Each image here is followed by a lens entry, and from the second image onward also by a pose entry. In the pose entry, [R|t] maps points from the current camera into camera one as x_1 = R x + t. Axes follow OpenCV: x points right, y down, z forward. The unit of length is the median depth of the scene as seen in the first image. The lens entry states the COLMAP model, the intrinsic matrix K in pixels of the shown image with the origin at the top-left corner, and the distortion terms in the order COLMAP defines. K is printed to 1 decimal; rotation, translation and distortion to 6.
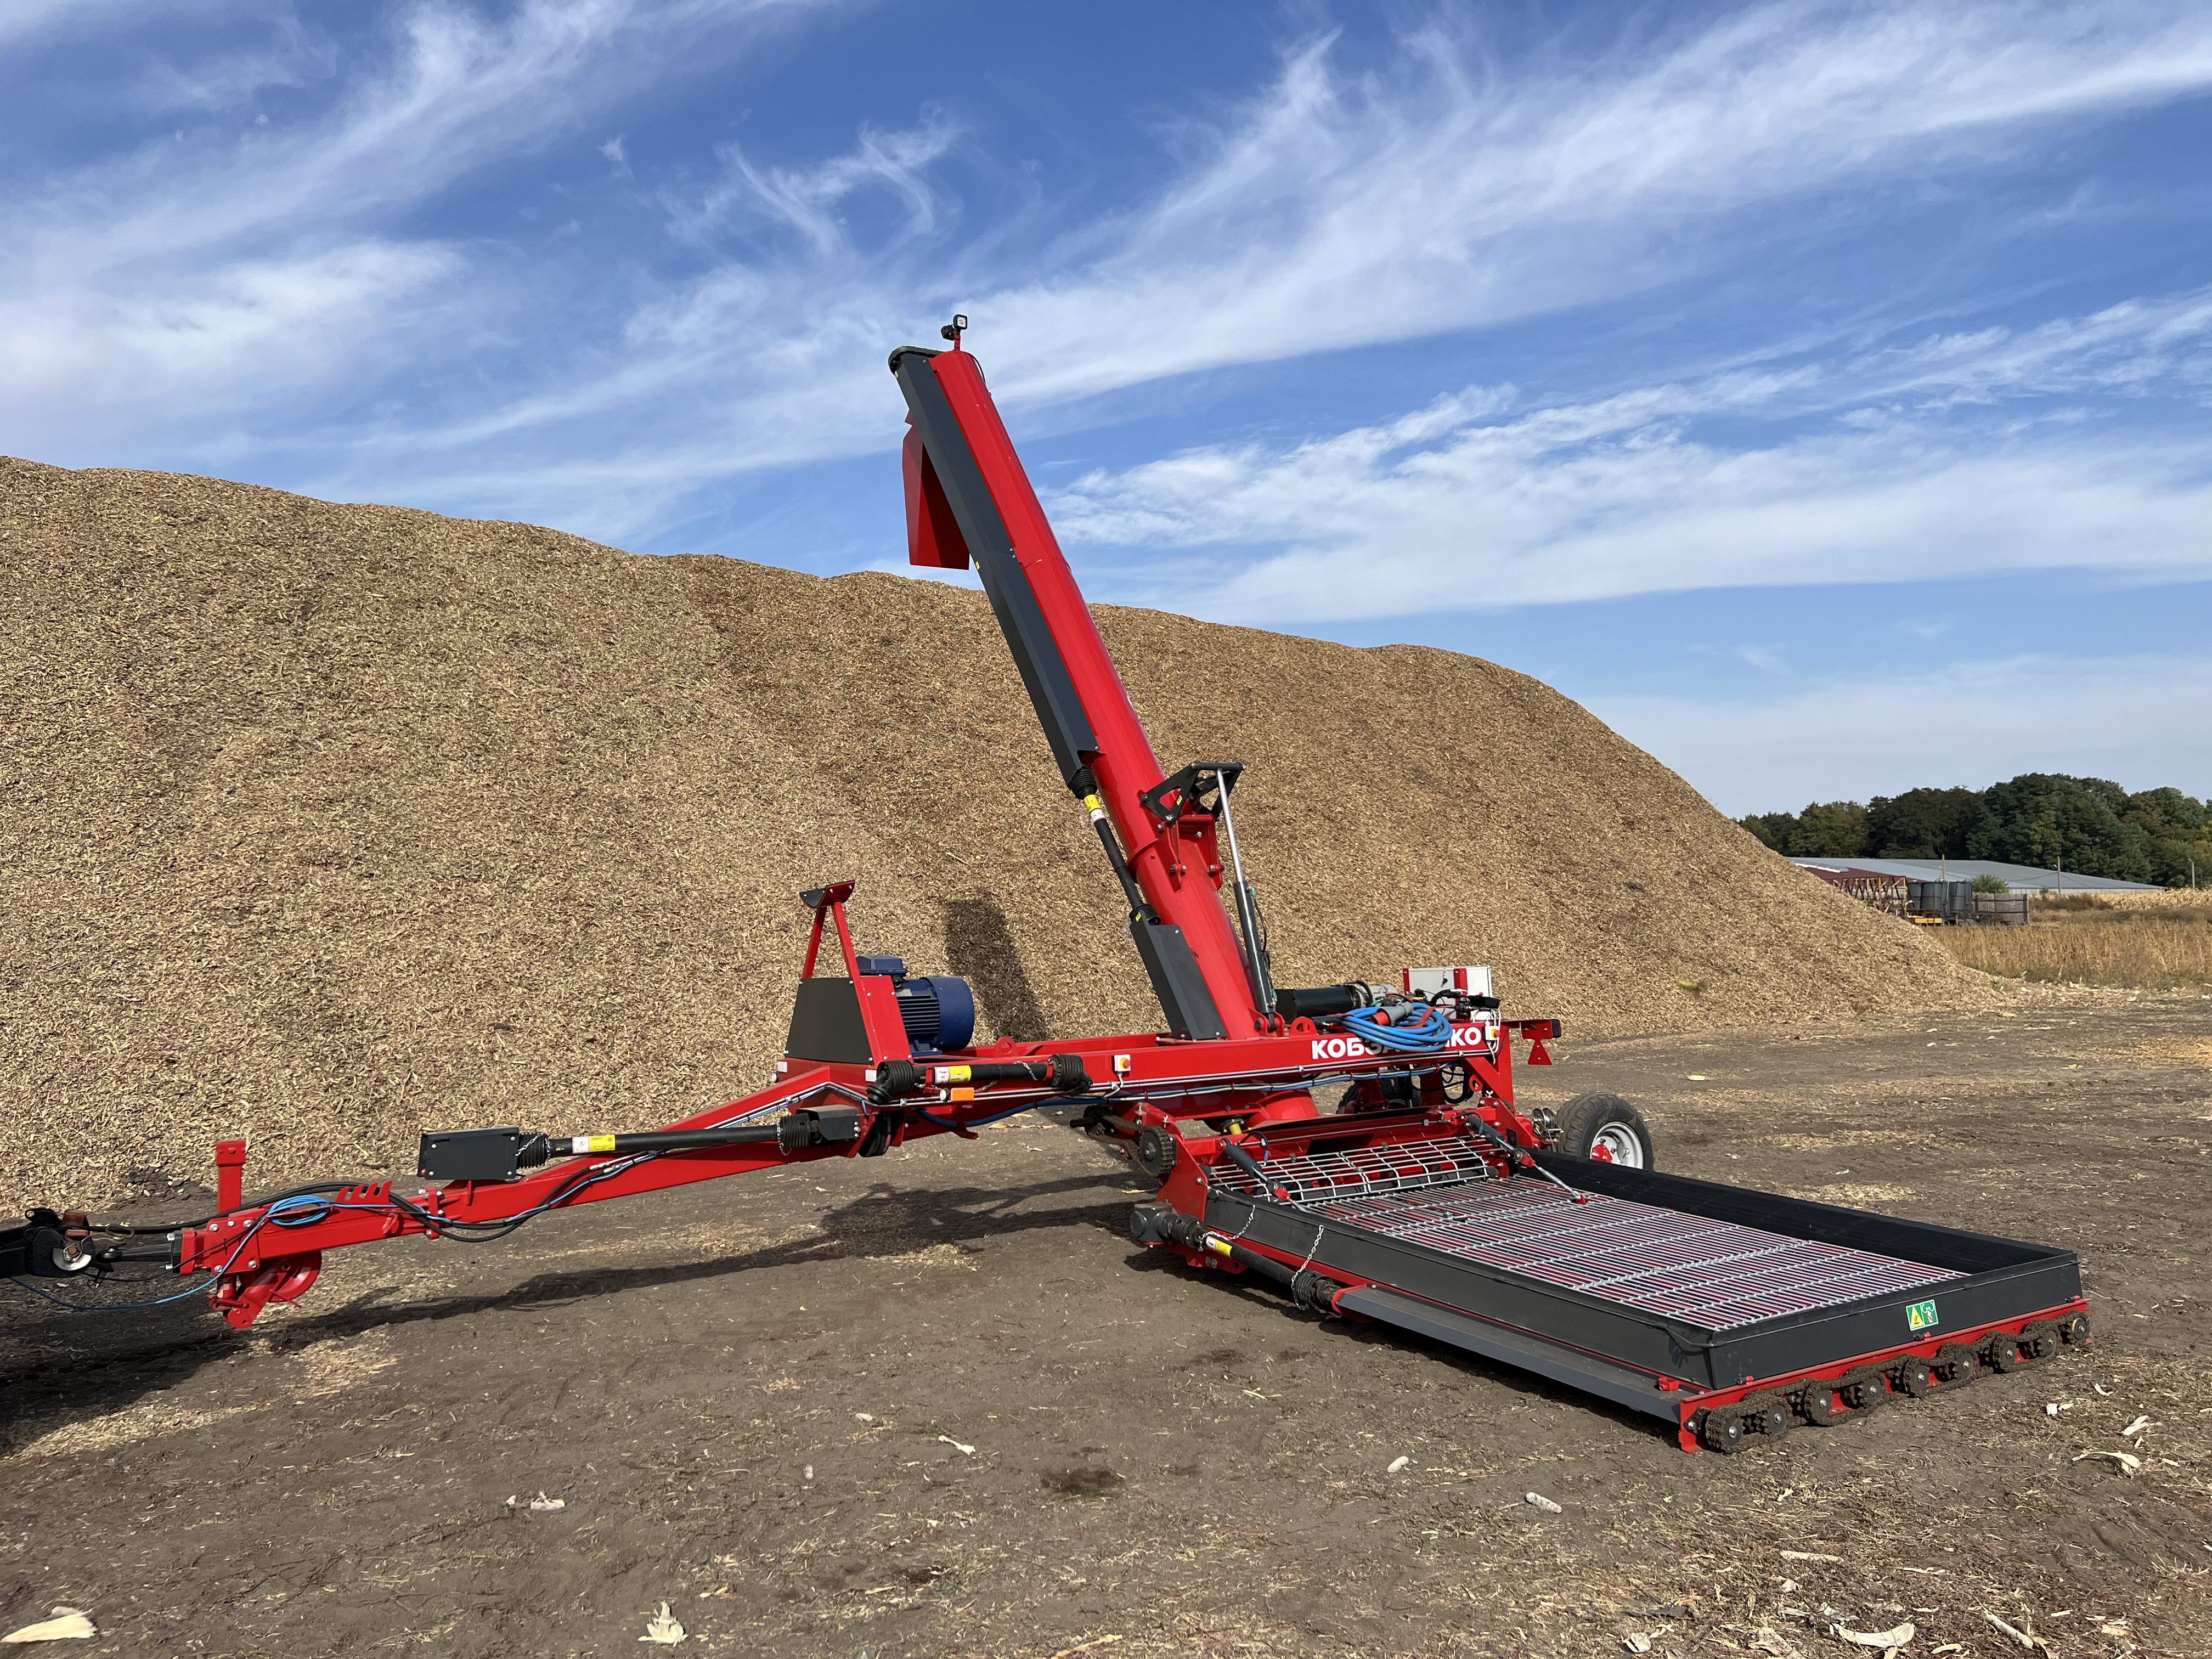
lens RADIAL K [[1681.1, 0, 1108.3], [0, 1681.1, 797.6], [0, 0, 1]] dist [-0.004824, -0.069136]
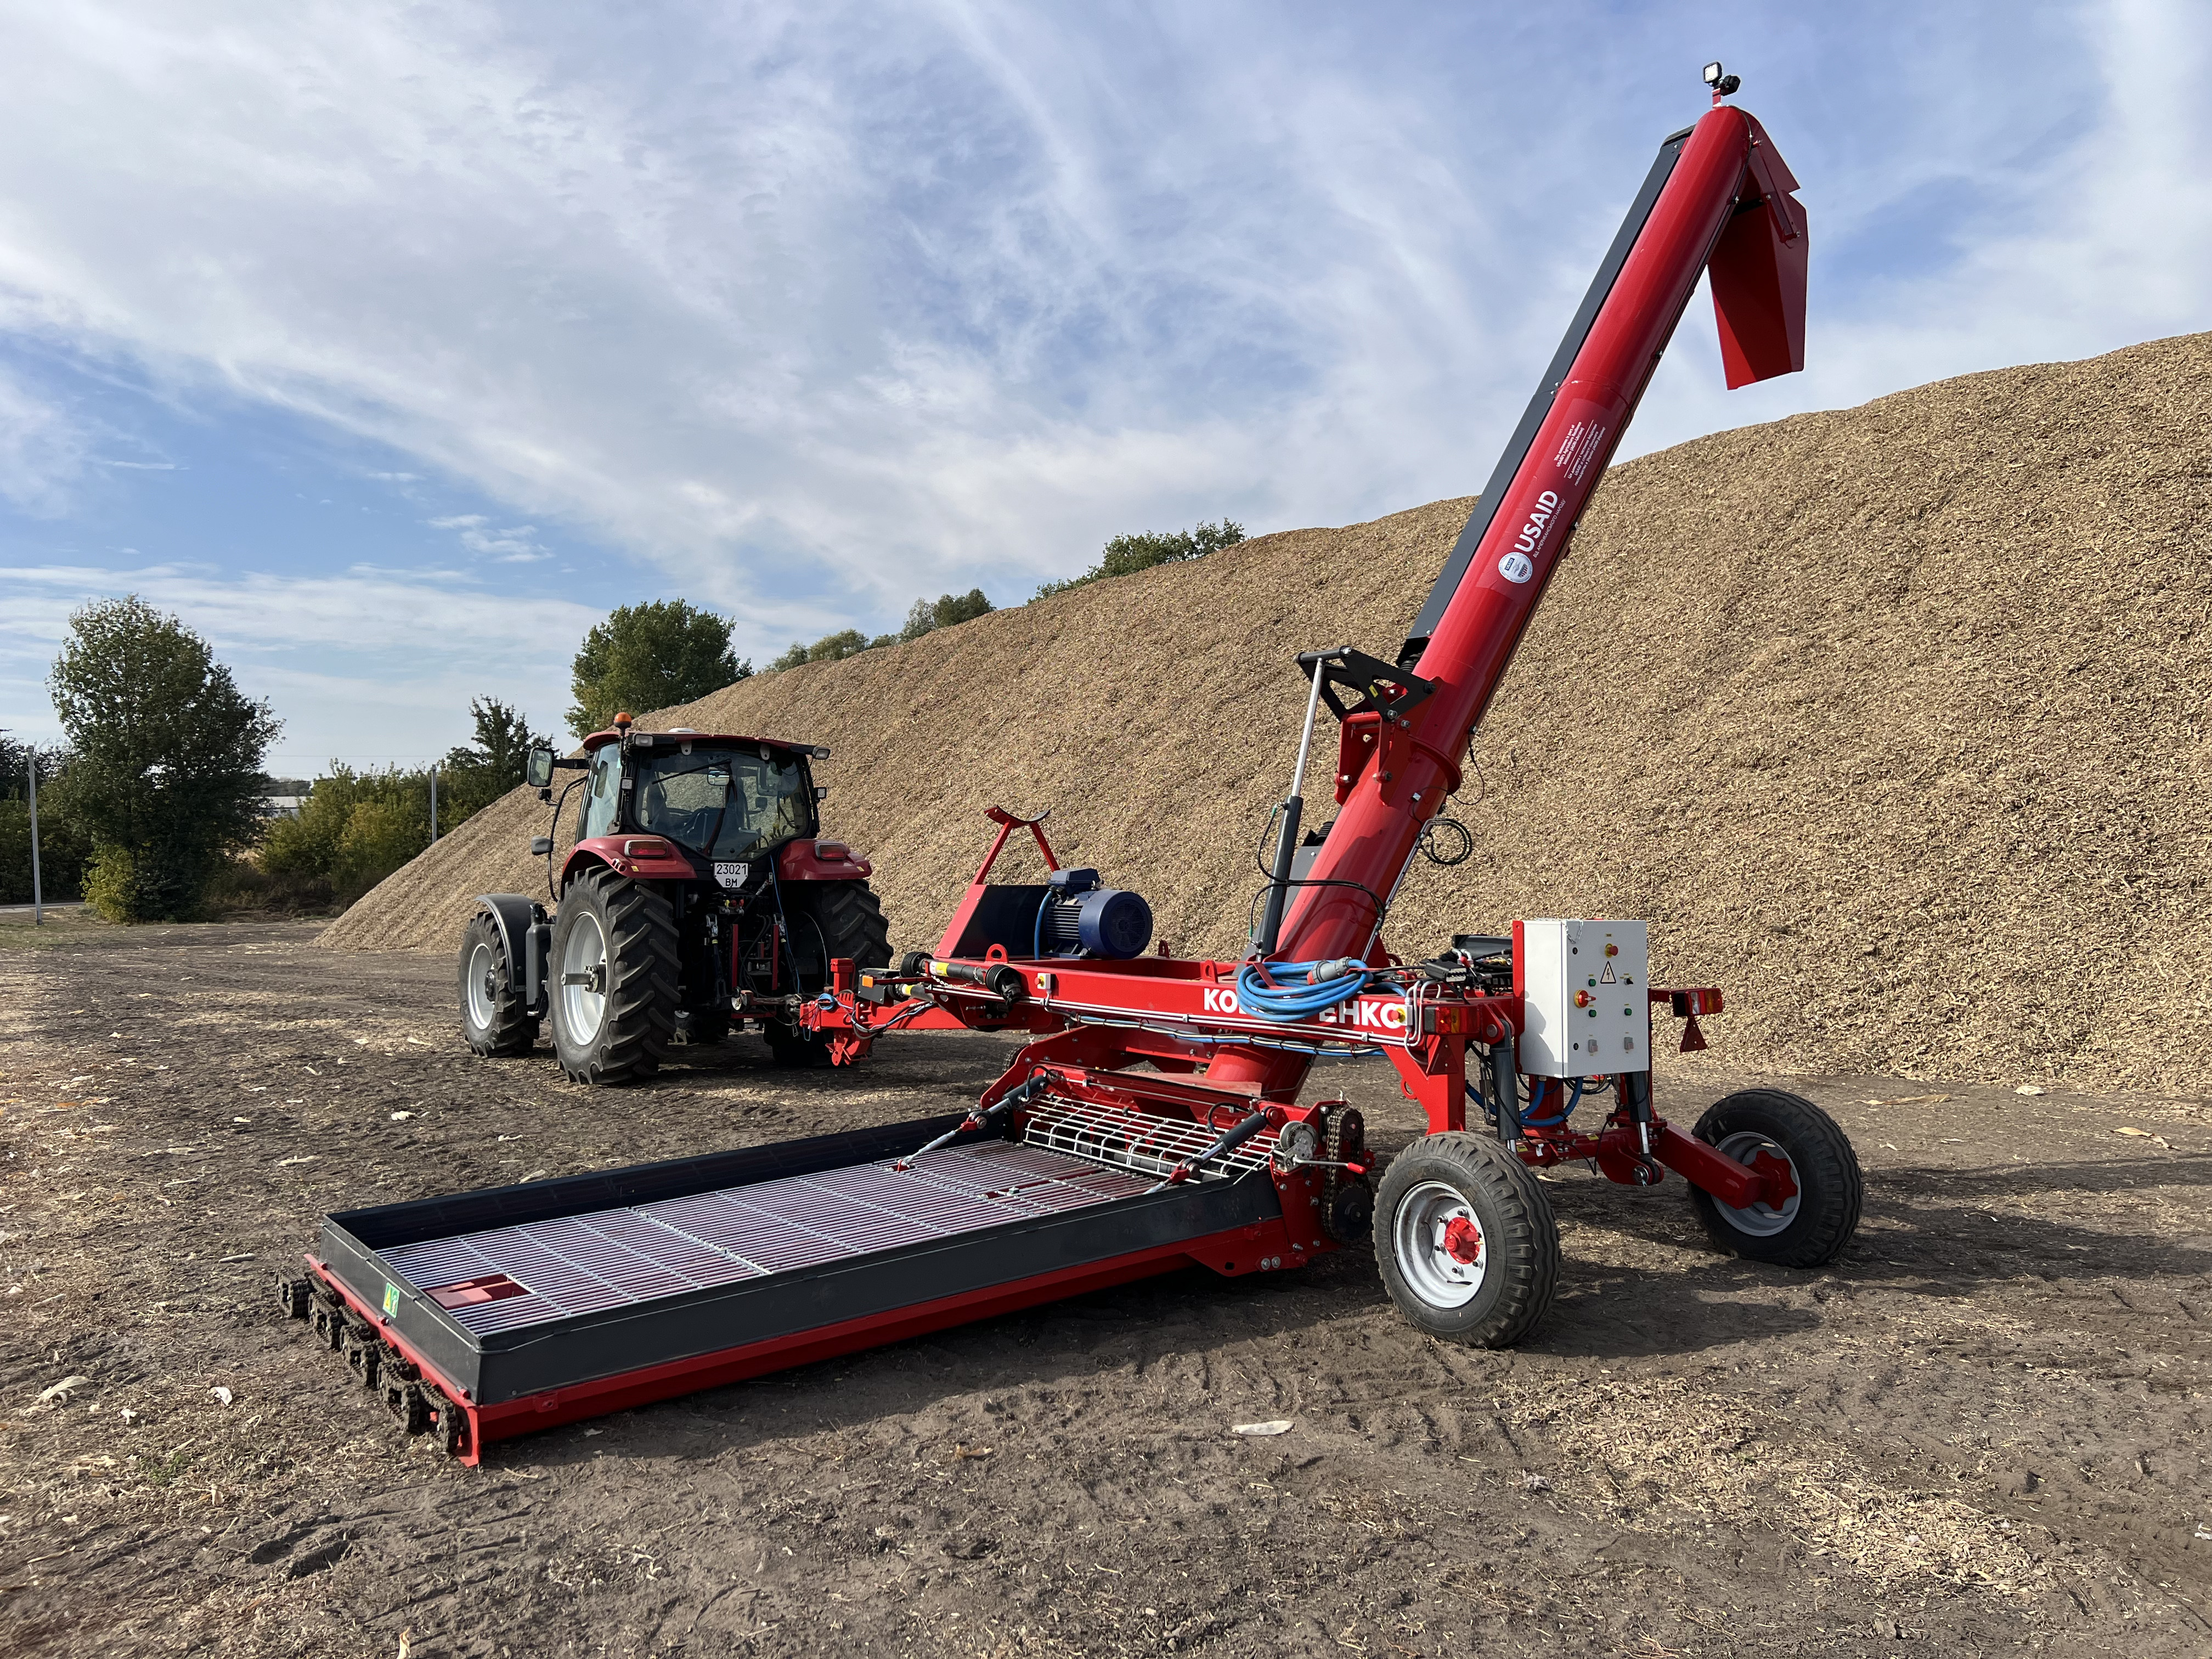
lens RADIAL K [[1661.3, 0, 1116.2], [0, 1661.3, 810.6], [0, 0, 1]] dist [0.081406, -0.126463]
pose [[0.042567, -0.004821, -0.999082, 0.280990], [0.072776, 0.997347, -0.001712, 0.015919], [0.996439, -0.072637, 0.042805, 0.272391]]
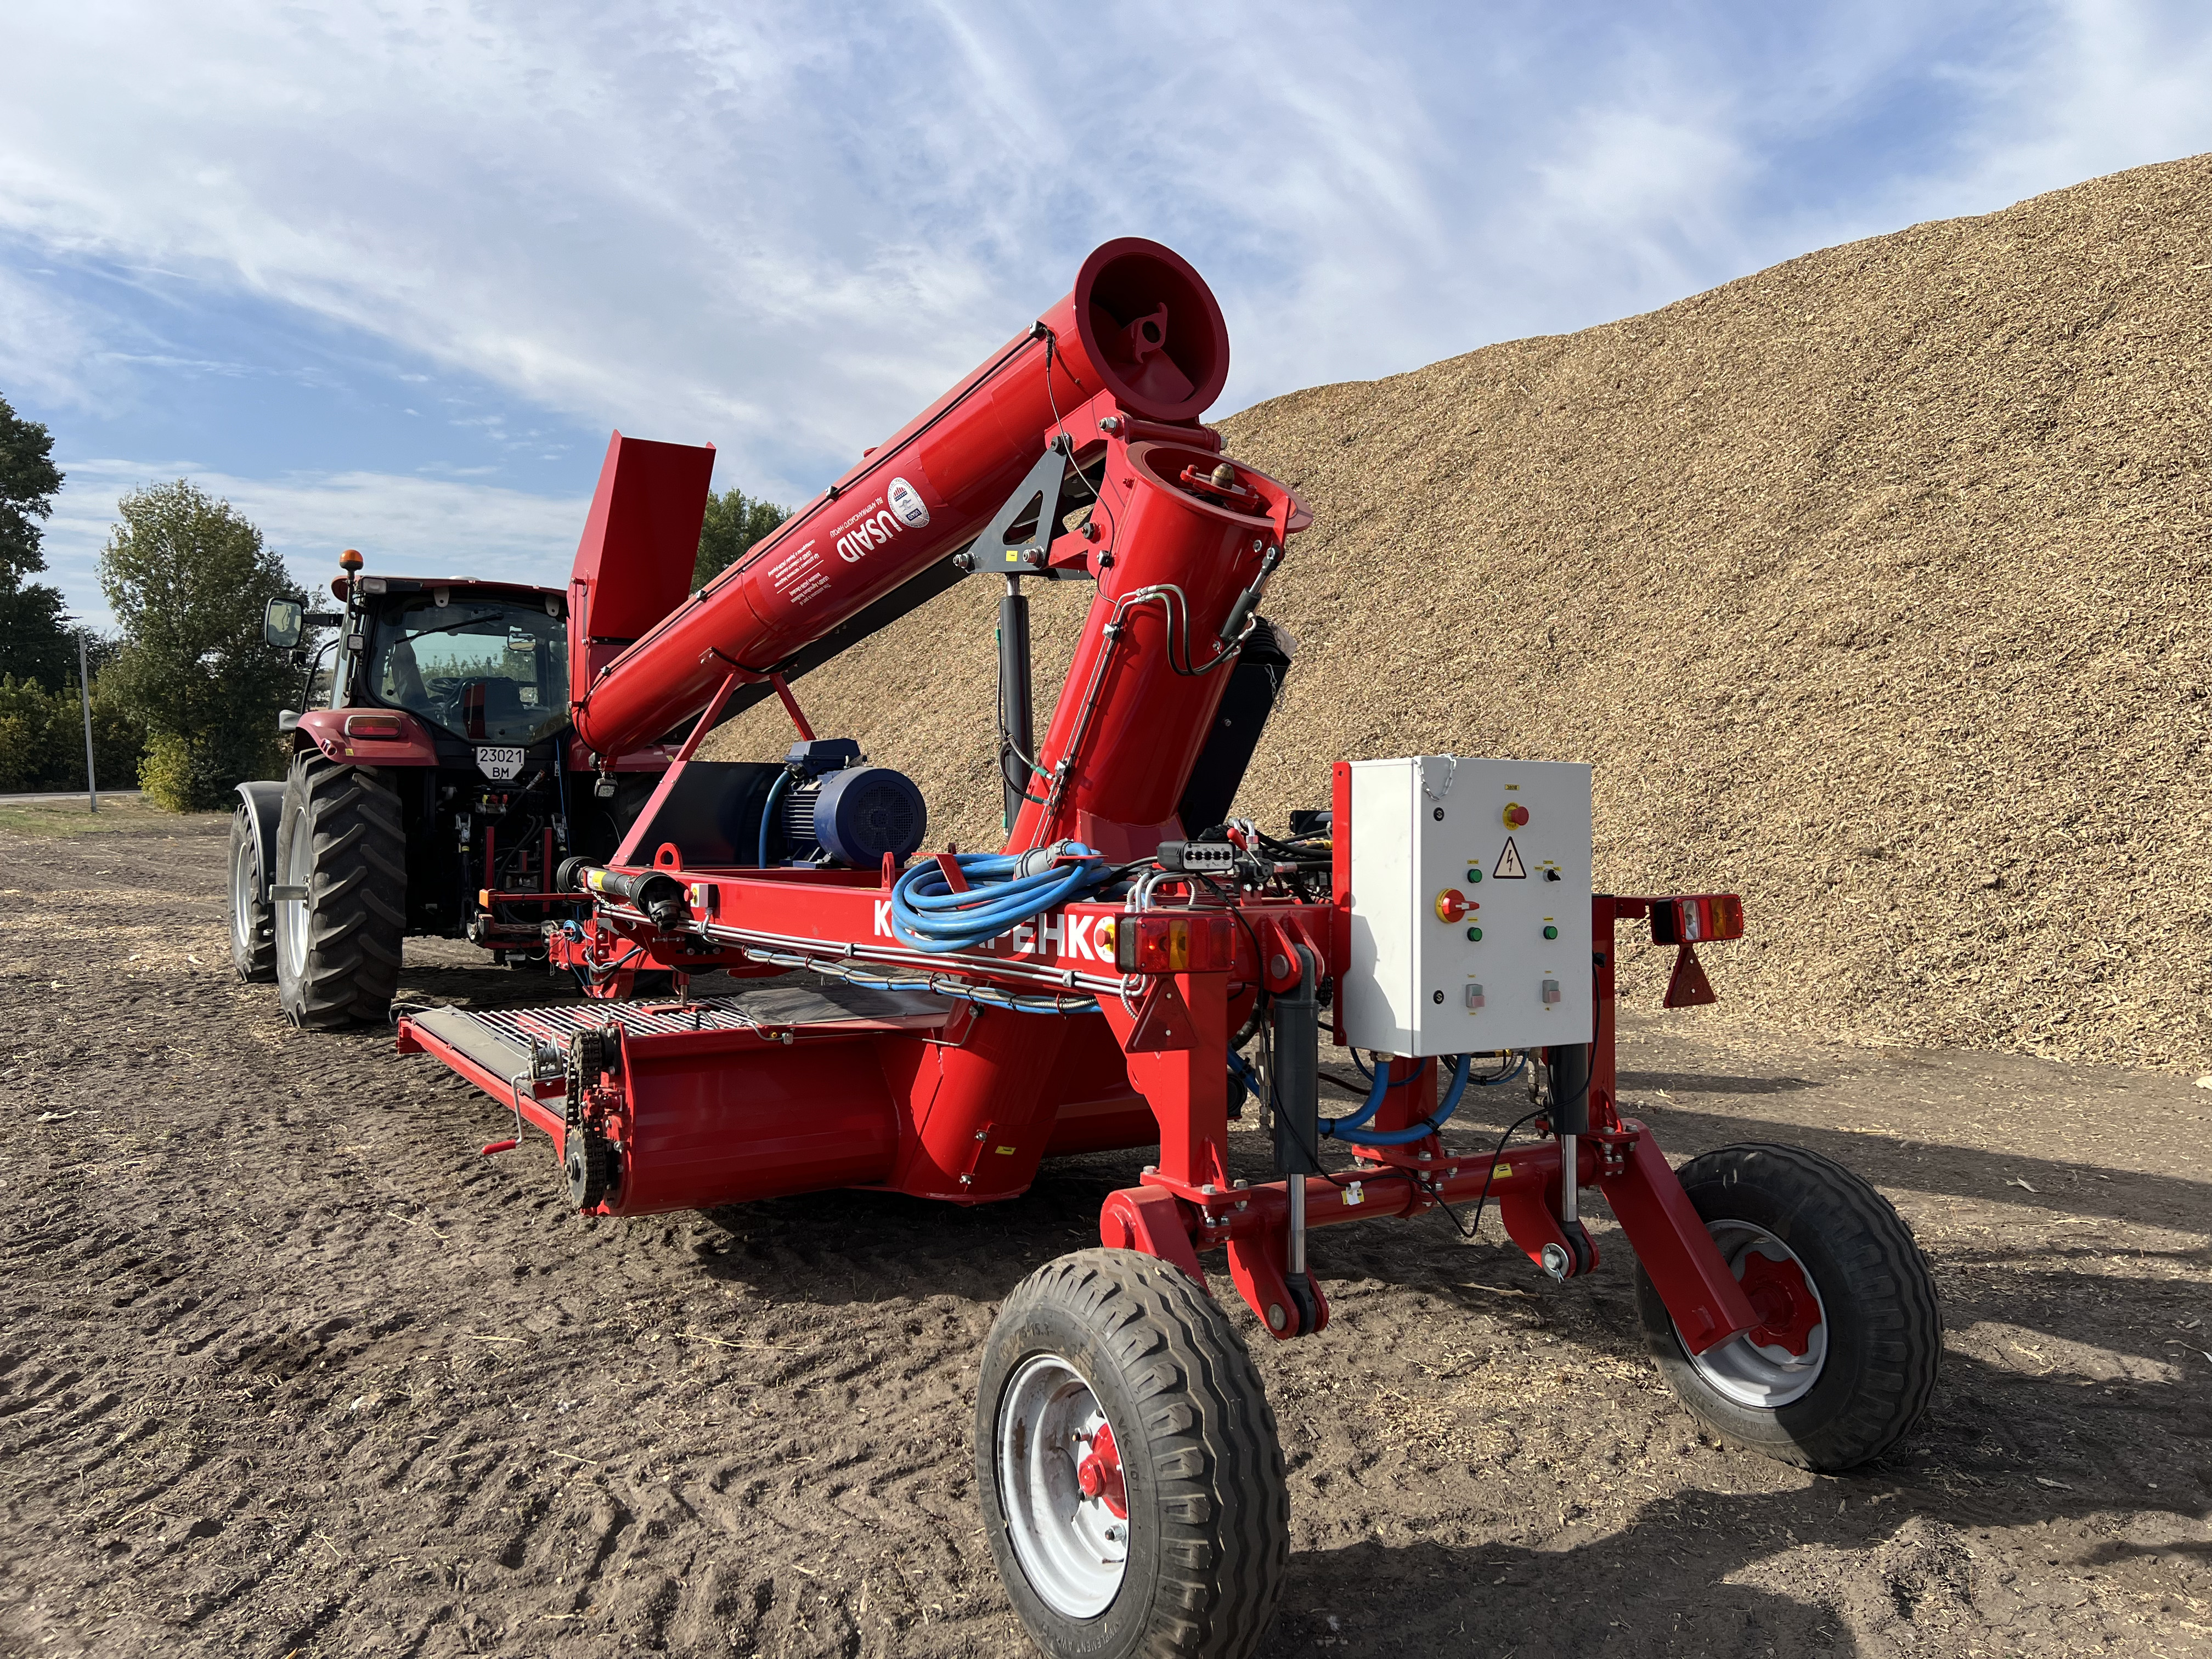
lens RADIAL K [[1664.4, 0, 1110.9], [0, 1664.4, 811.6], [0, 0, 1]] dist [0.061389, -0.067307]
pose [[-0.010856, 0.053489, -0.998509, 0.181582], [0.060805, 0.996756, 0.052734, 0.024068], [0.998091, -0.060142, -0.014073, 0.317680]]
